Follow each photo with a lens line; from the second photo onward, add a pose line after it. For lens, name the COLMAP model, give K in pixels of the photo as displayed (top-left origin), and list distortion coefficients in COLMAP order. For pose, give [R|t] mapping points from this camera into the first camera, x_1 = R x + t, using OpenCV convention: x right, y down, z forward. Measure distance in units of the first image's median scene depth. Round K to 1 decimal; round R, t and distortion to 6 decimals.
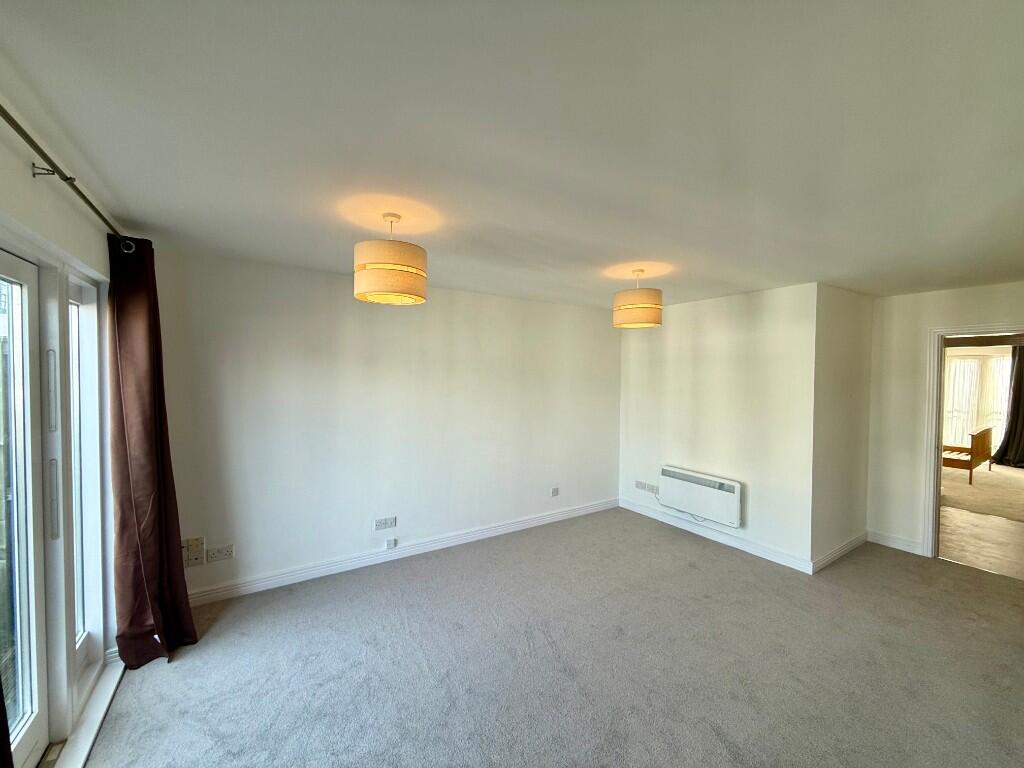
lens RADIAL K [[400.7, 0, 510.2], [0, 400.7, 386.1], [0, 0, 1]] dist [0.000113, 0.000044]
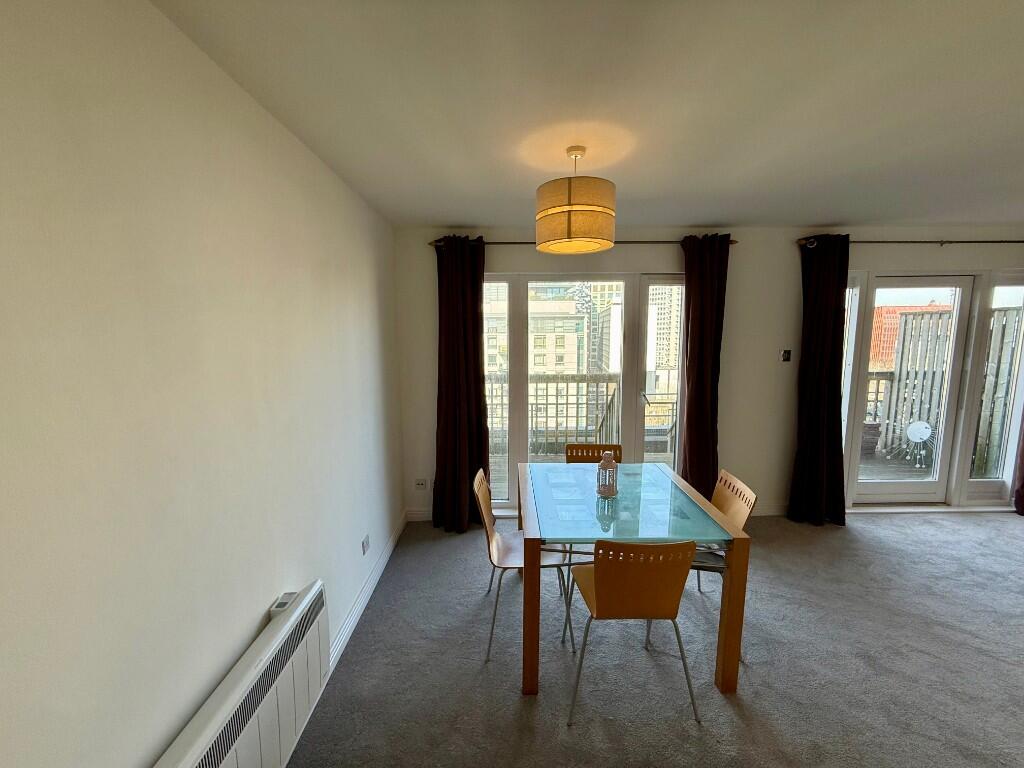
lens RADIAL K [[409.3, 0, 508.8], [0, 409.3, 381.5], [0, 0, 1]] dist [-0.000413, -0.000034]
pose [[-0.542617, 0.101131, -0.833870, 1.054523], [-0.012834, 0.991612, 0.128613, -0.002030], [0.839882, 0.080489, -0.536767, 0.084953]]
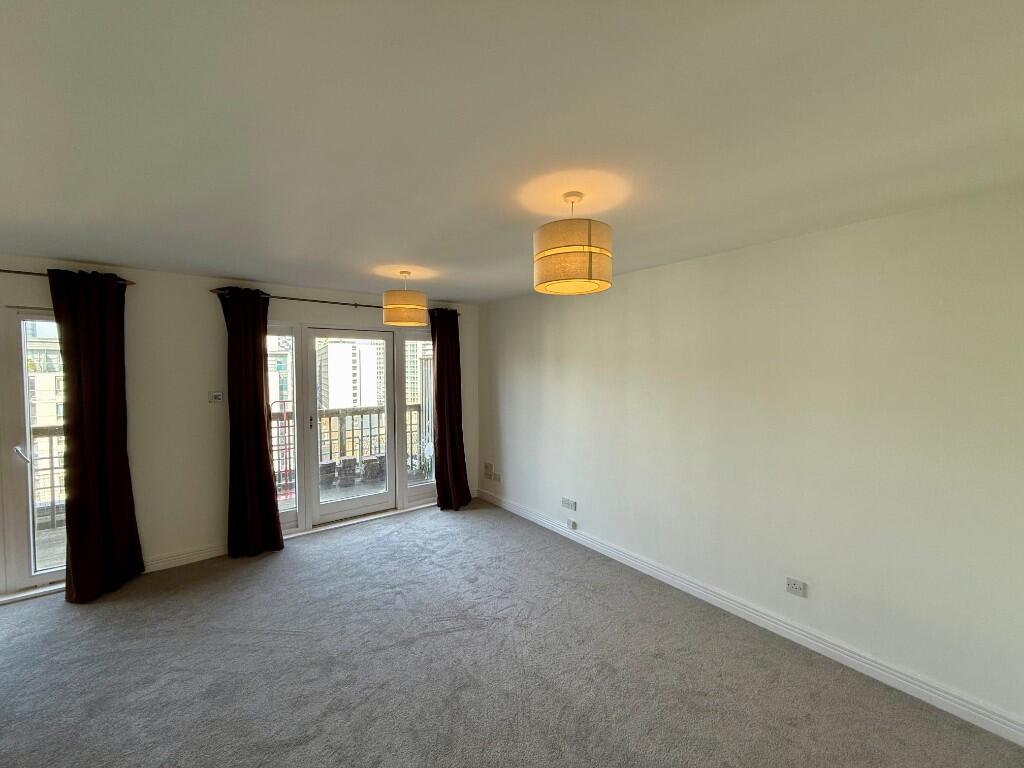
lens RADIAL K [[409.3, 0, 508.8], [0, 409.3, 381.5], [0, 0, 1]] dist [-0.000413, -0.000034]
pose [[0.080893, 0.025233, -0.996403, 0.927356], [-0.018323, 0.999548, 0.023825, -0.024759], [0.996554, 0.016330, 0.081318, 0.853816]]
